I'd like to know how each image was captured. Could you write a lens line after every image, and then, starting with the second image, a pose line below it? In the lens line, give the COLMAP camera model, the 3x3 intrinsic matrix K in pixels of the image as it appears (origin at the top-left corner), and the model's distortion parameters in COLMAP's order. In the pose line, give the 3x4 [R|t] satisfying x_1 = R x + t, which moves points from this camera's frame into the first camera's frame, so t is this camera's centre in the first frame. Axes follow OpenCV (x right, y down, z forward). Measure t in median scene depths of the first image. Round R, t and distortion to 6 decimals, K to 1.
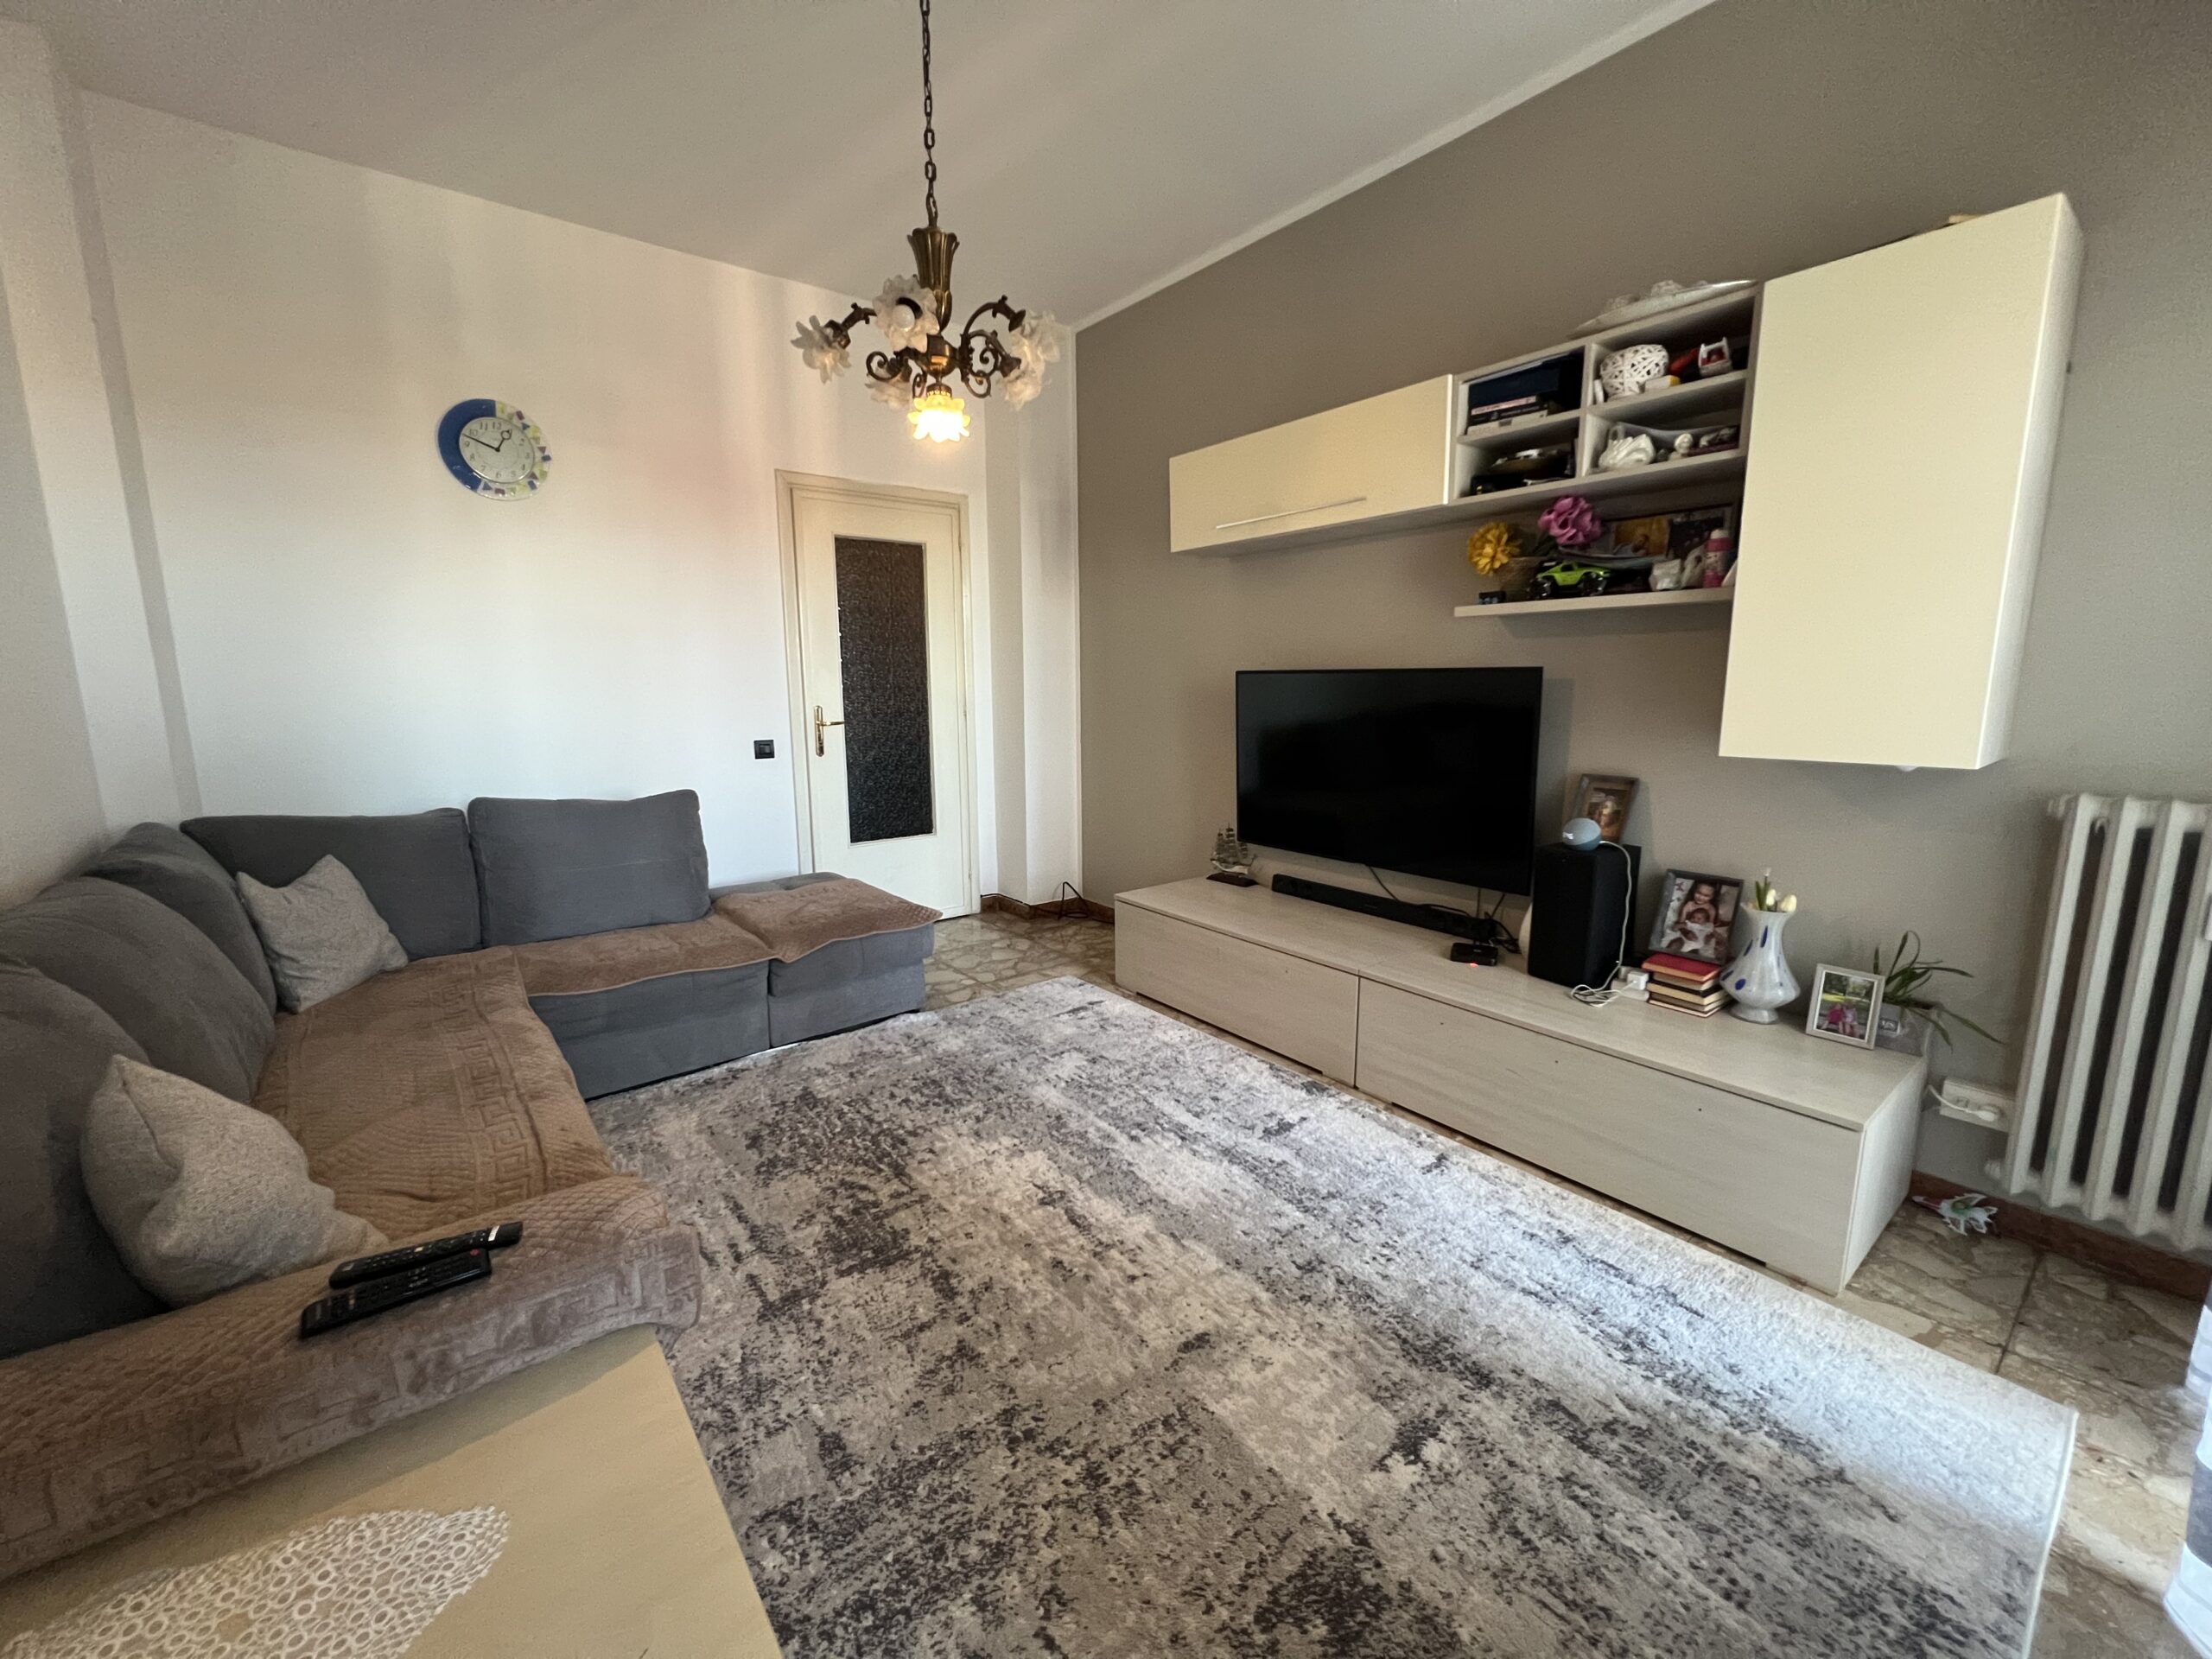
lens RADIAL K [[885.7, 0, 1098.2], [0, 885.7, 829.5], [0, 0, 1]] dist [0.000787, -0.000231]
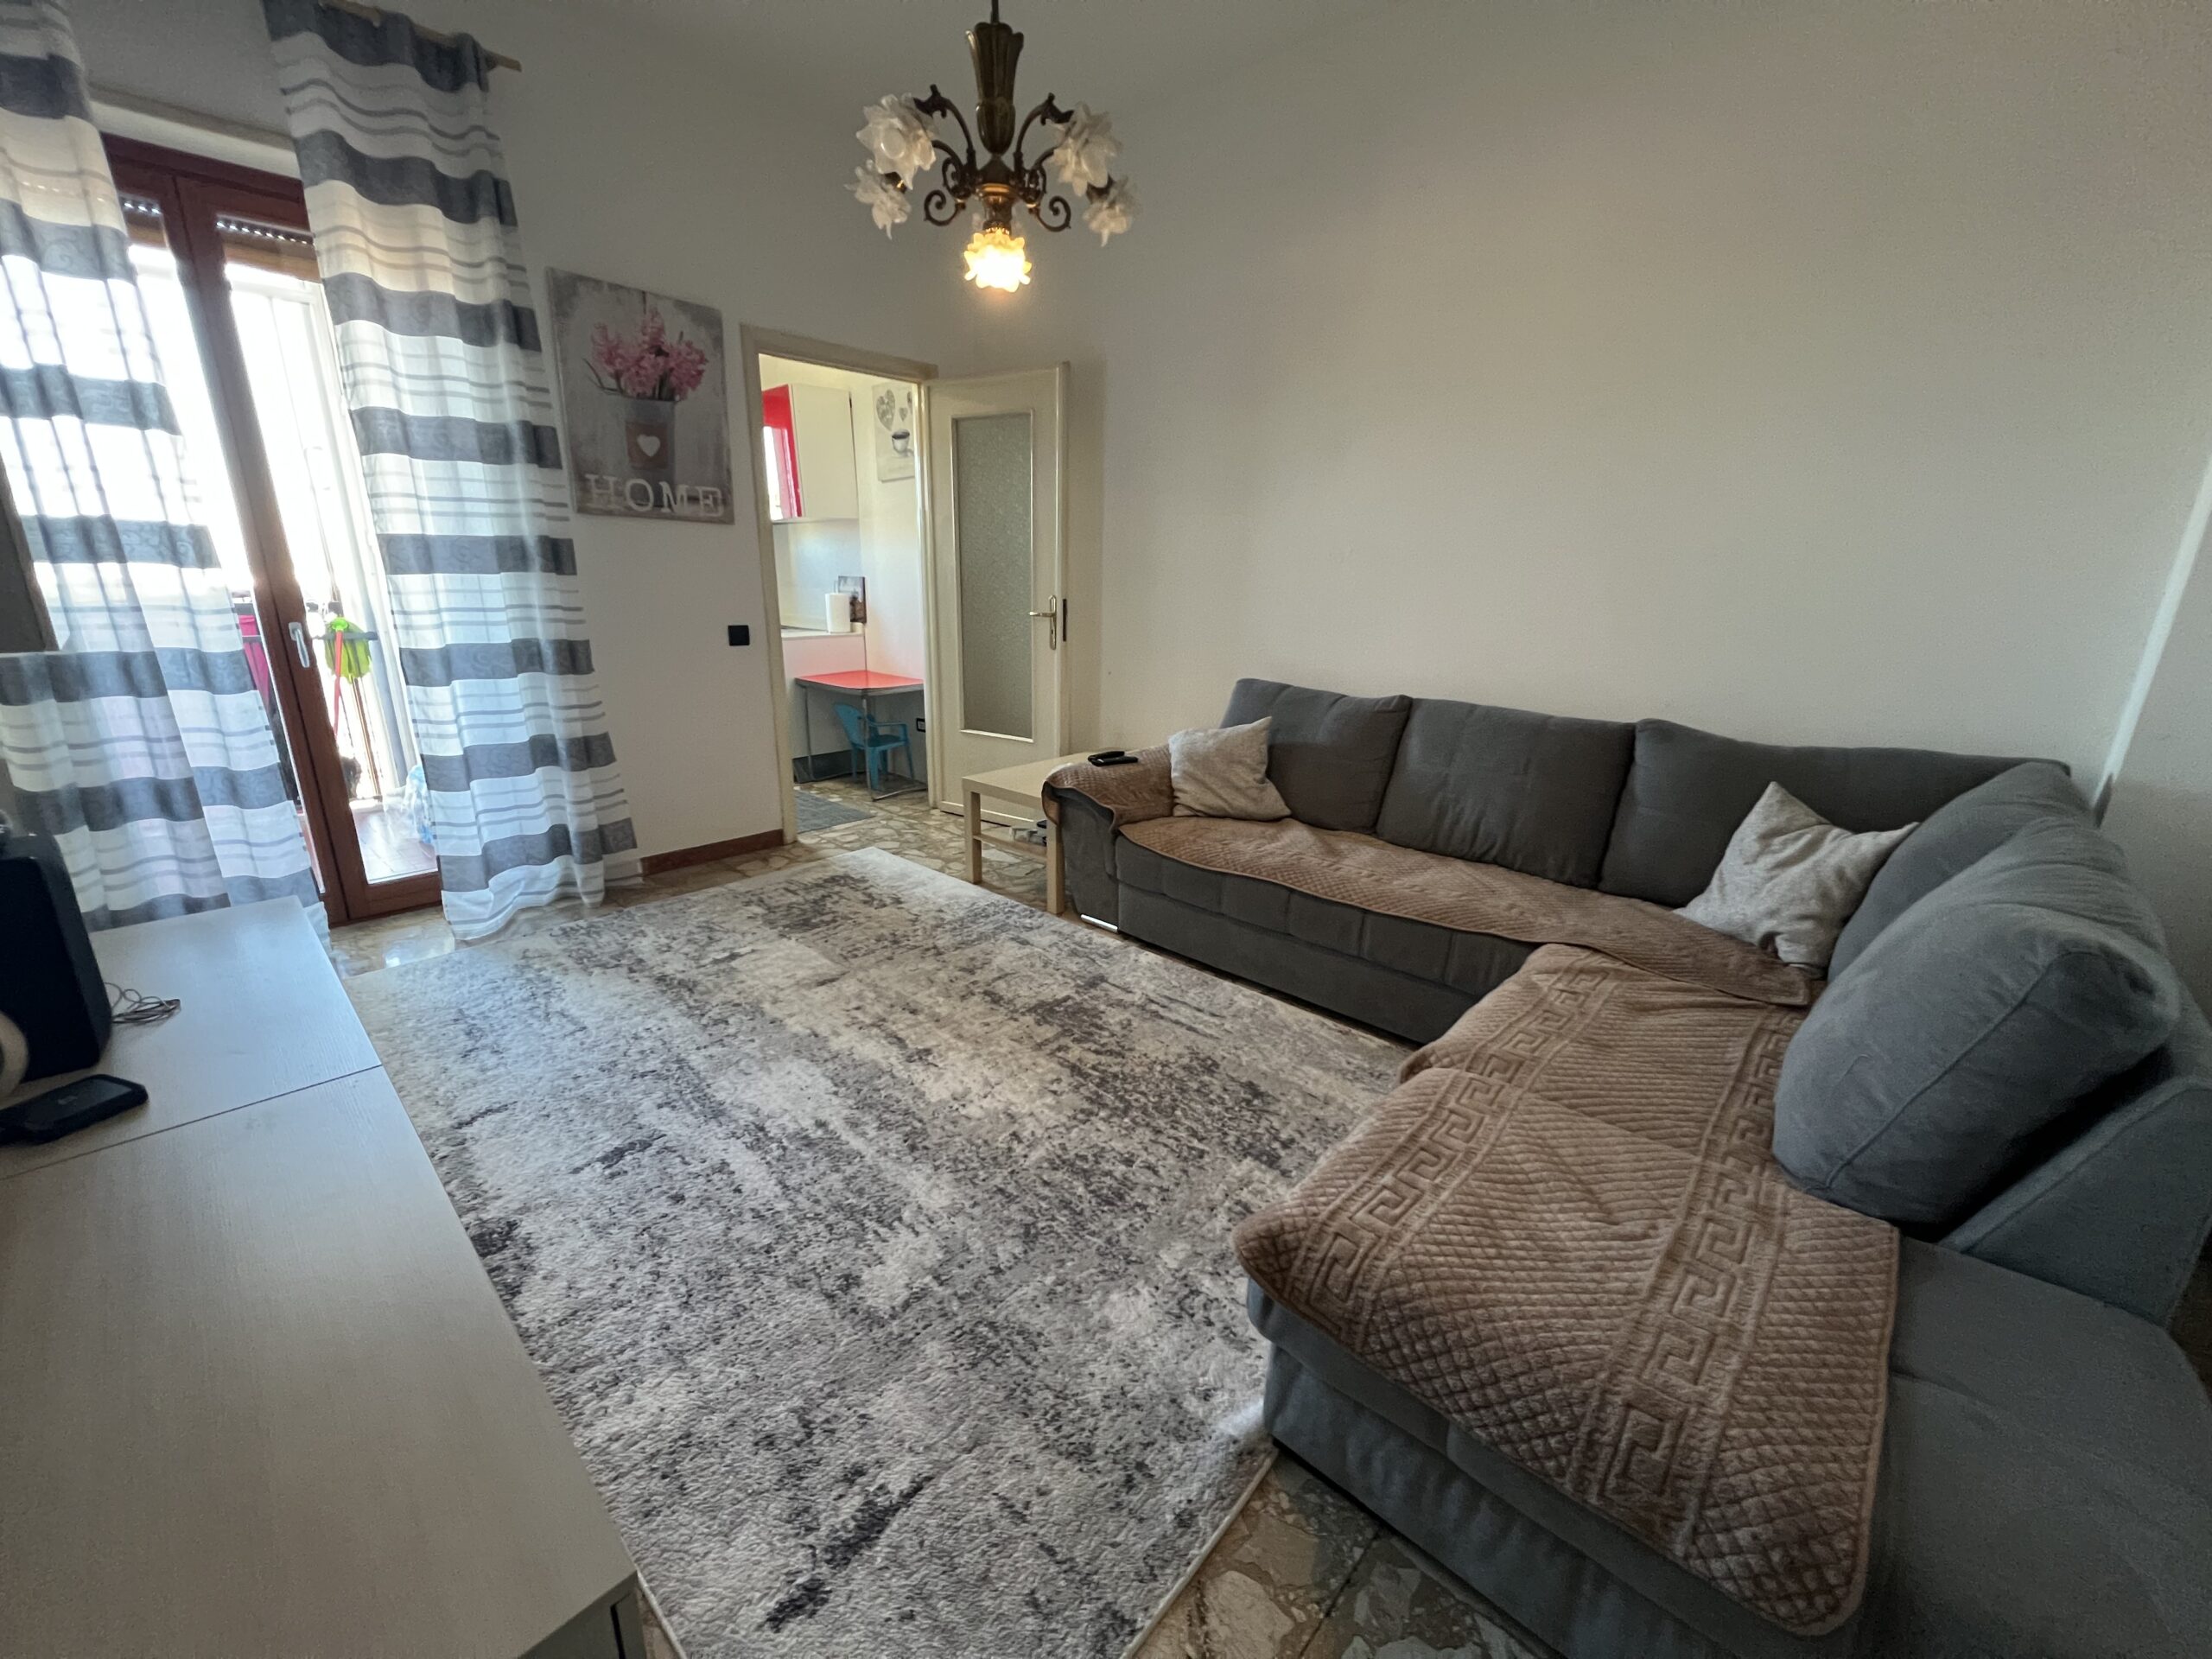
lens RADIAL K [[885.7, 0, 1107.4], [0, 885.7, 827.3], [0, 0, 1]] dist [0.000787, -0.000231]
pose [[-0.986262, 0.036321, -0.161147, -0.117282], [-0.038738, 0.897470, 0.439371, -0.328040], [0.160584, 0.439577, -0.883734, 1.913219]]
